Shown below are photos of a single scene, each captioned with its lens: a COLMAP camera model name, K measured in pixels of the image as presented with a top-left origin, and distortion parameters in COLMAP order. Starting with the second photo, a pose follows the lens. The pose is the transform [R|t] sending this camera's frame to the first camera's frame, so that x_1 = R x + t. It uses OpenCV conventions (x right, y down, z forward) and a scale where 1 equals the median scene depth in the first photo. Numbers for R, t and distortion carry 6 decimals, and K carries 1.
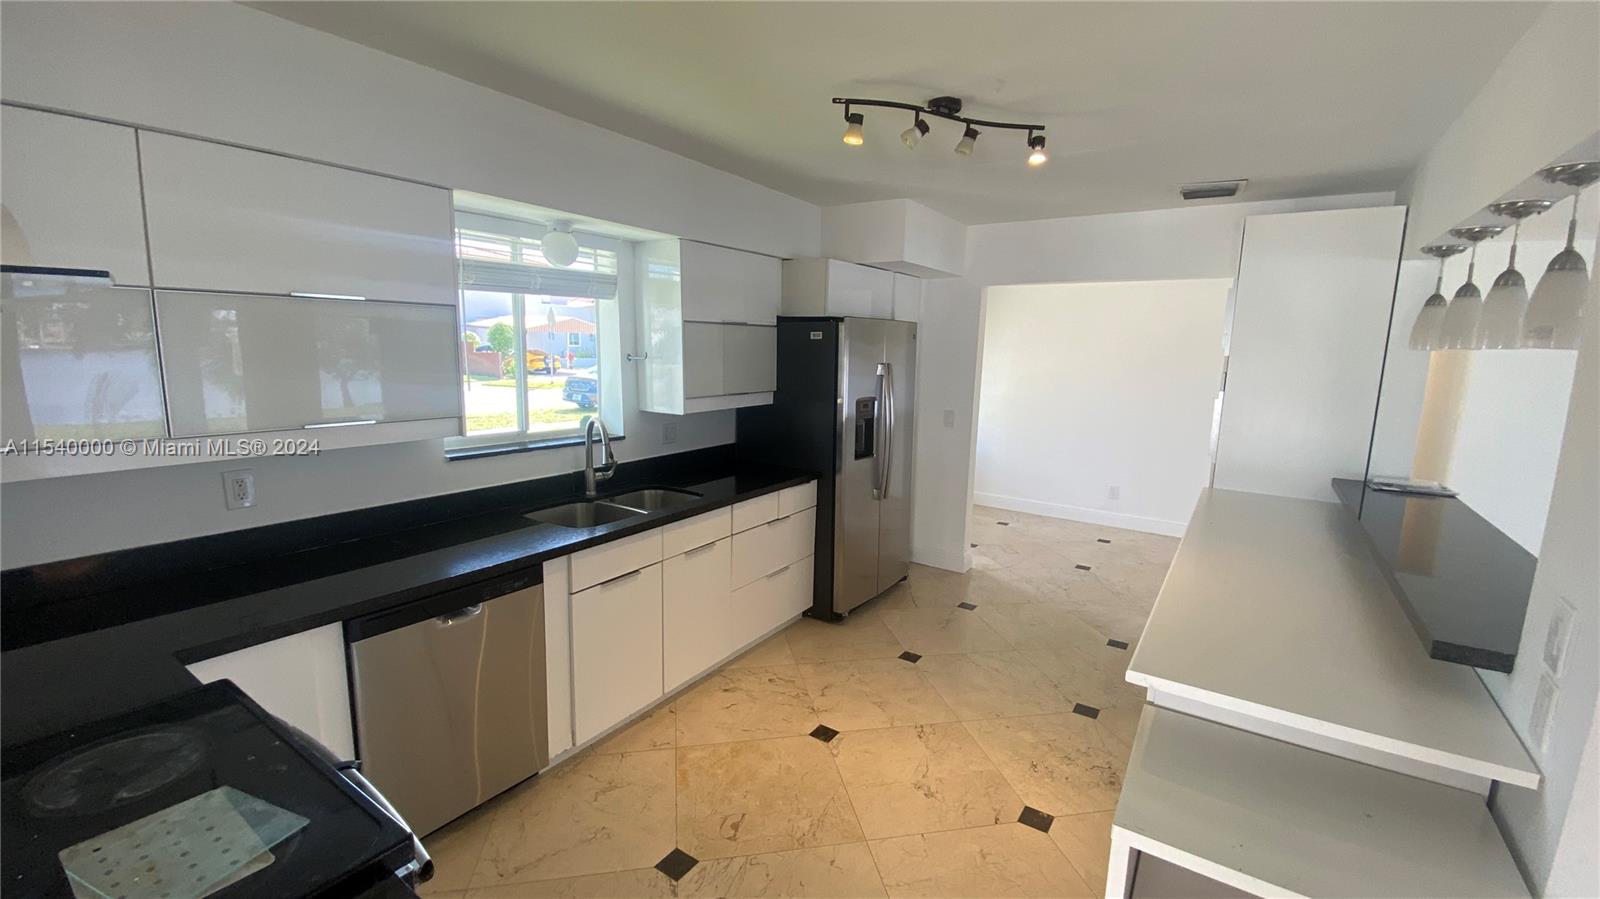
lens RADIAL K [[650.7, 0, 796.4], [0, 650.7, 445.5], [0, 0, 1]] dist [-0.014720, -0.009960]
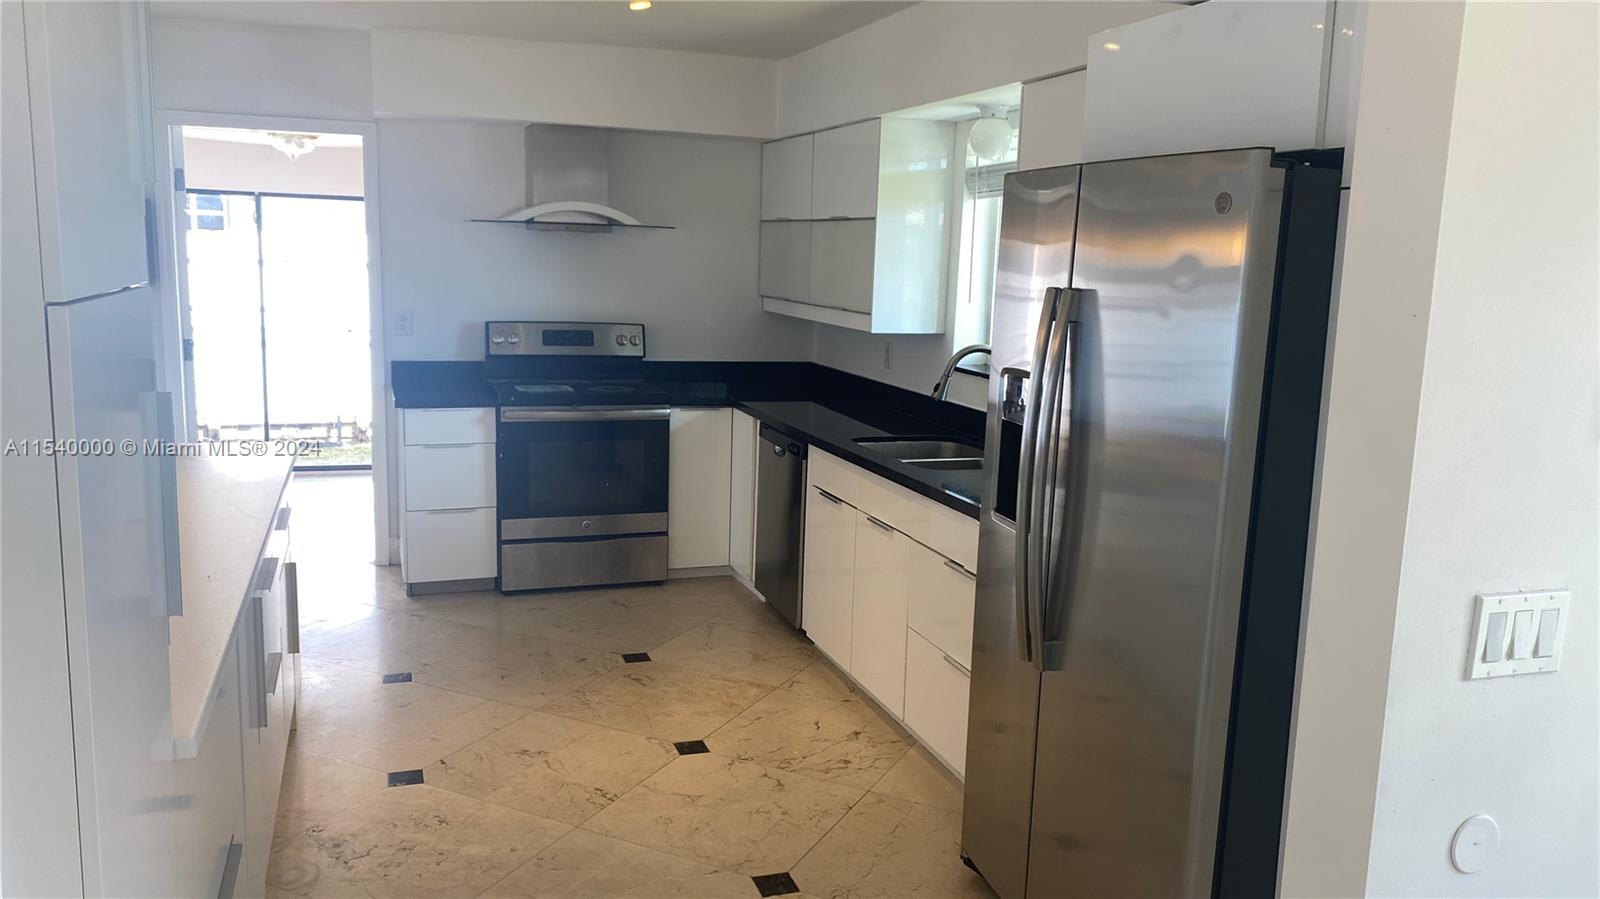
lens RADIAL K [[1205.3, 0, 808.3], [0, 1205.3, 440.2], [0, 0, 1]] dist [0.028842, -0.038677]
pose [[-0.580947, 0.105181, -0.807117, 1.158971], [-0.163213, 0.956421, 0.242116, -0.295191], [0.797410, 0.272388, -0.538463, 1.910516]]
